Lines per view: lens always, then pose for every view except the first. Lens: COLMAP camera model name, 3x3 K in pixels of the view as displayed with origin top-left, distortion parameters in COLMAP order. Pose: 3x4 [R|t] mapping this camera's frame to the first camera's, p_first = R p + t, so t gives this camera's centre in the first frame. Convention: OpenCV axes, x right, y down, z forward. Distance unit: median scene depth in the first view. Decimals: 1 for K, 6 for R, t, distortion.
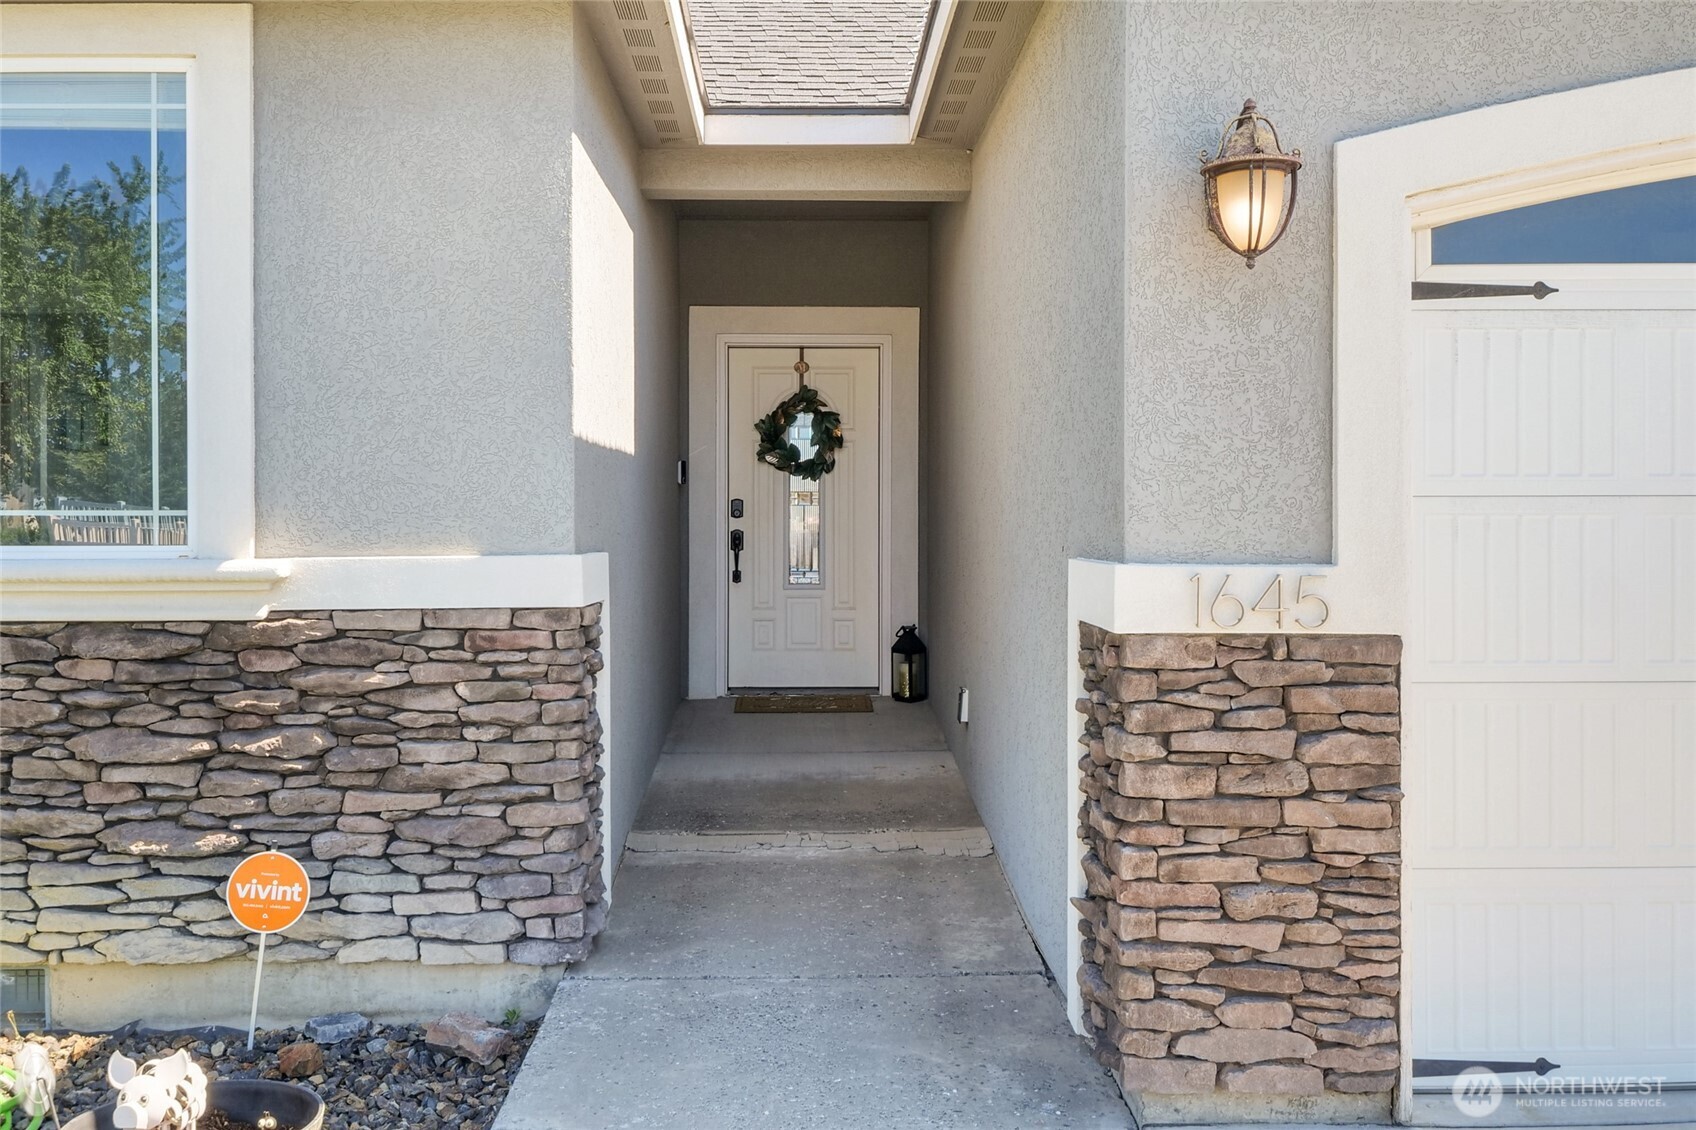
lens RADIAL K [[1645.7, 0, 847.5], [0, 1645.7, 536.5], [0, 0, 1]] dist [-0.002430, -0.003596]
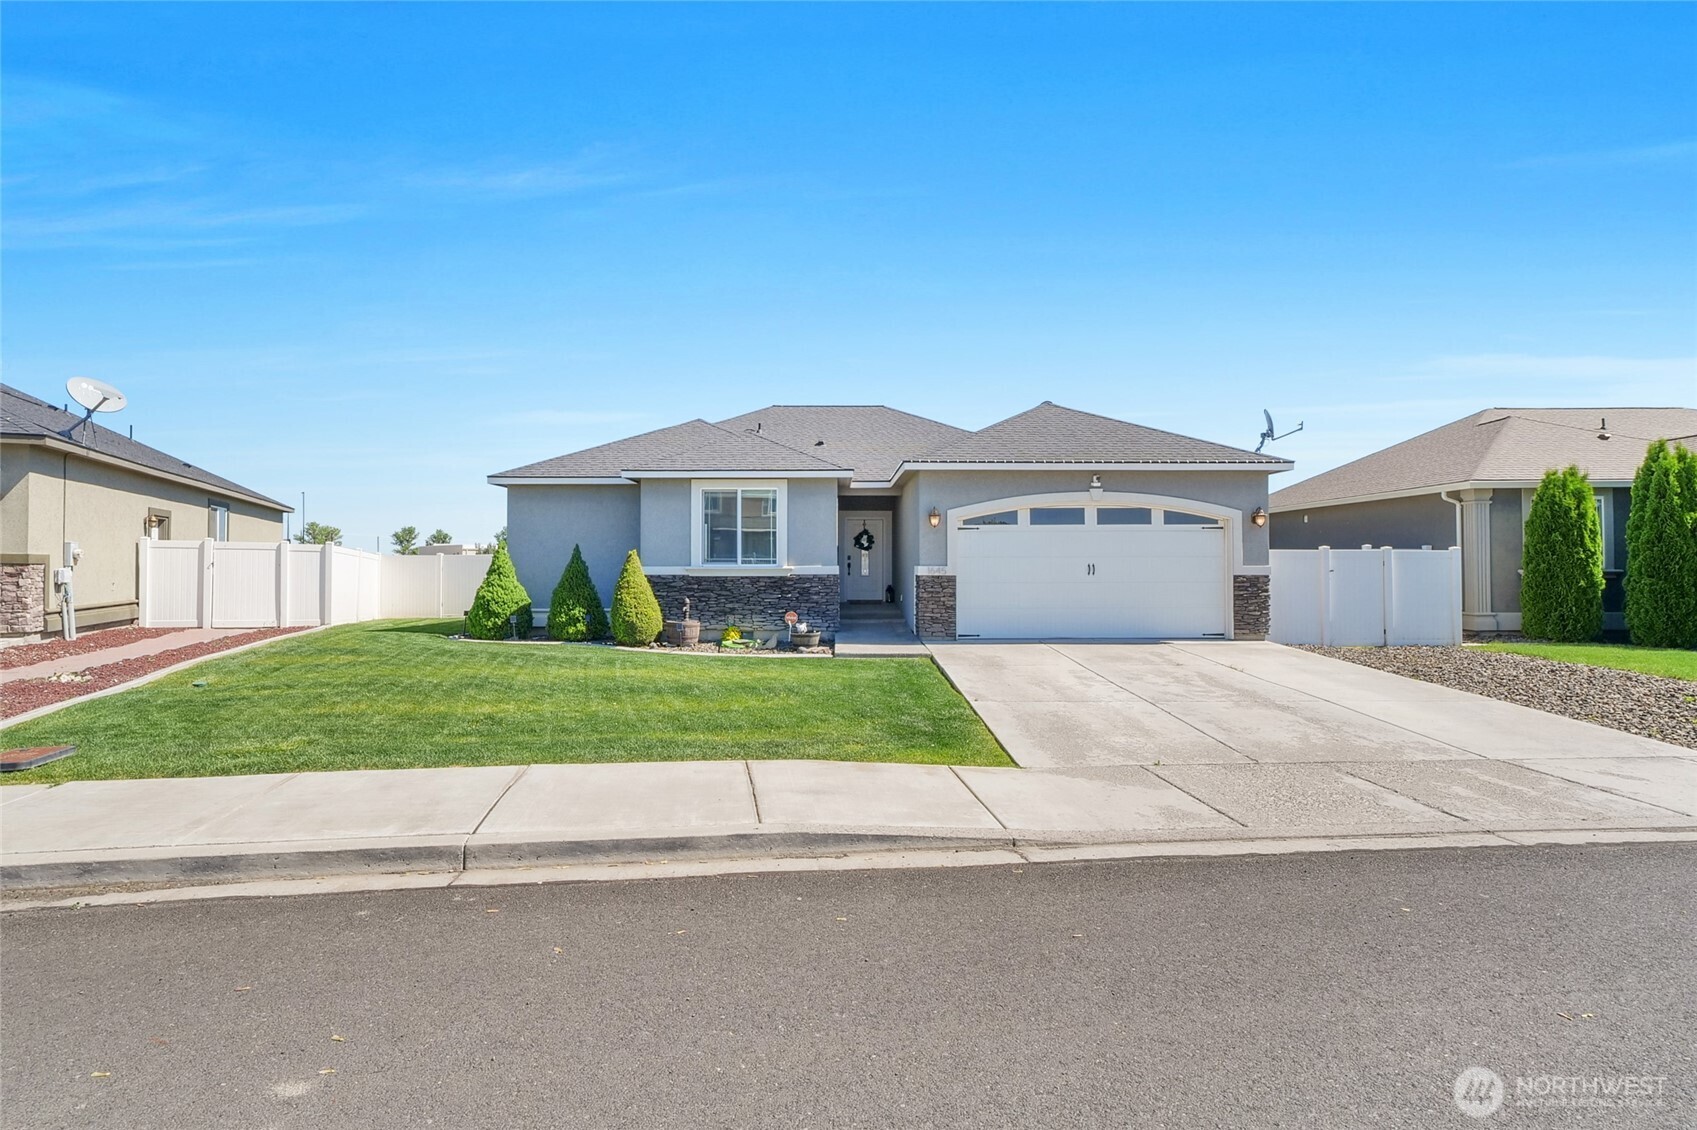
lens RADIAL K [[806.5, 0, 851.0], [0, 806.5, 556.2], [0, 0, 1]] dist [-0.001506, -0.000220]
pose [[0.999977, 0.001295, -0.006638, -0.095668], [-0.001408, 0.999854, -0.017007, 0.027362], [0.006615, 0.017016, 0.999833, -2.107897]]
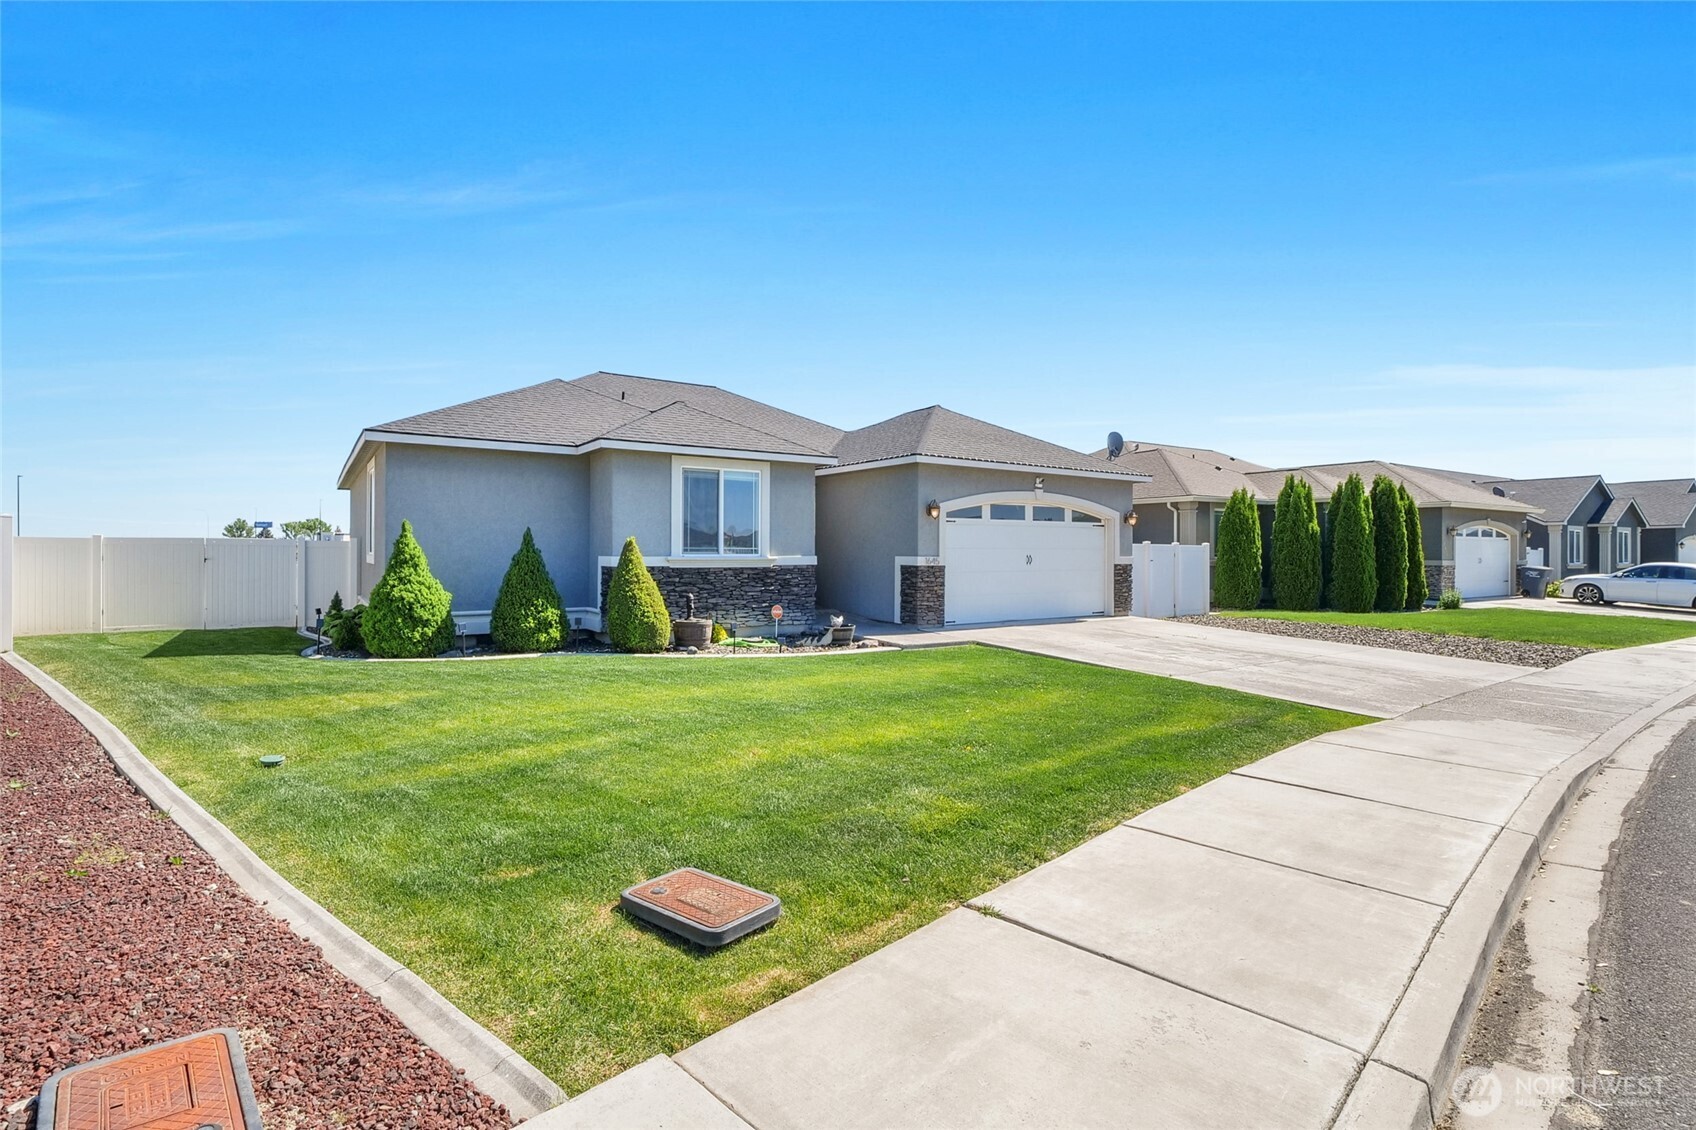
lens RADIAL K [[797.5, 0, 845.4], [0, 797.5, 548.2], [0, 0, 1]] dist [-0.001400, -0.000617]
pose [[0.840305, 0.008321, 0.542050, -1.678386], [-0.002240, 0.999927, -0.011878, 0.017653], [-0.542109, 0.008767, 0.840262, -1.537908]]
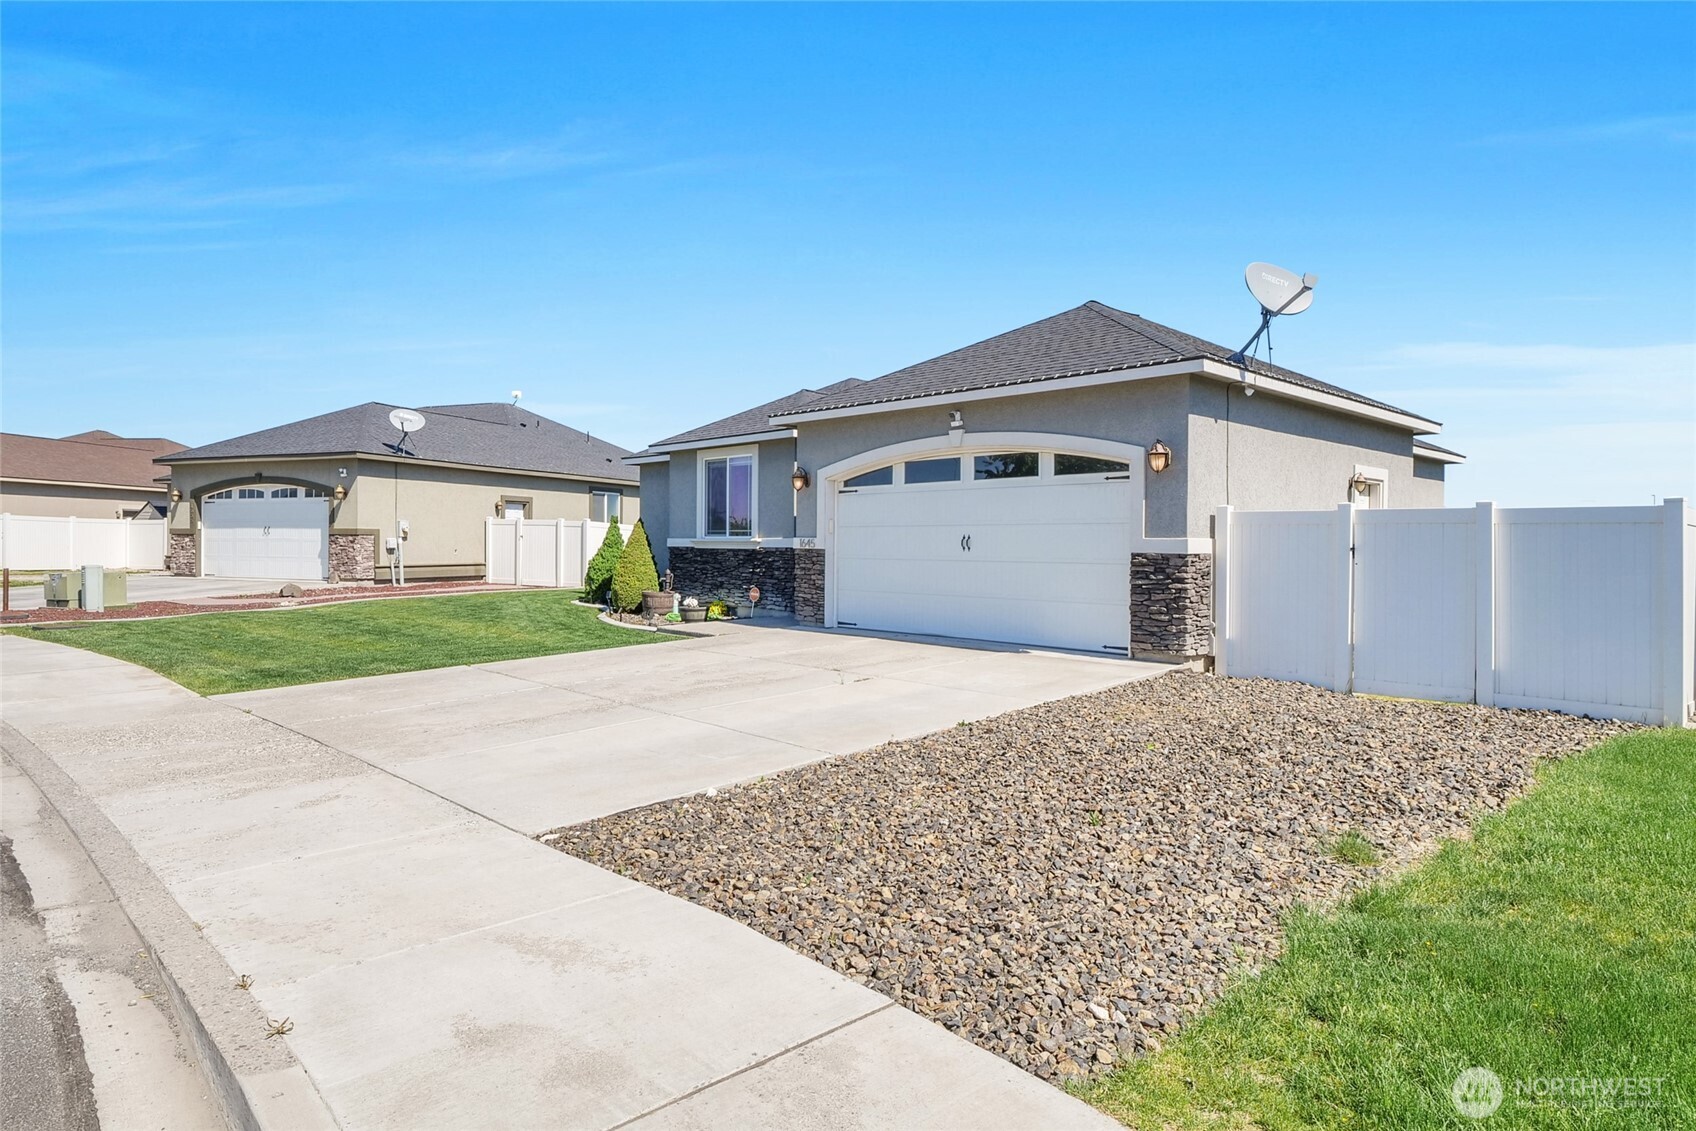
lens RADIAL K [[999.0, 0, 848.0], [0, 999.0, 565.5], [0, 0, 1]] dist [-0.000050, -0.000243]
pose [[0.673093, 0.022815, -0.739206, 2.476714], [-0.010884, 0.999721, 0.020945, 0.032333], [0.739478, -0.006053, 0.673153, -1.147898]]
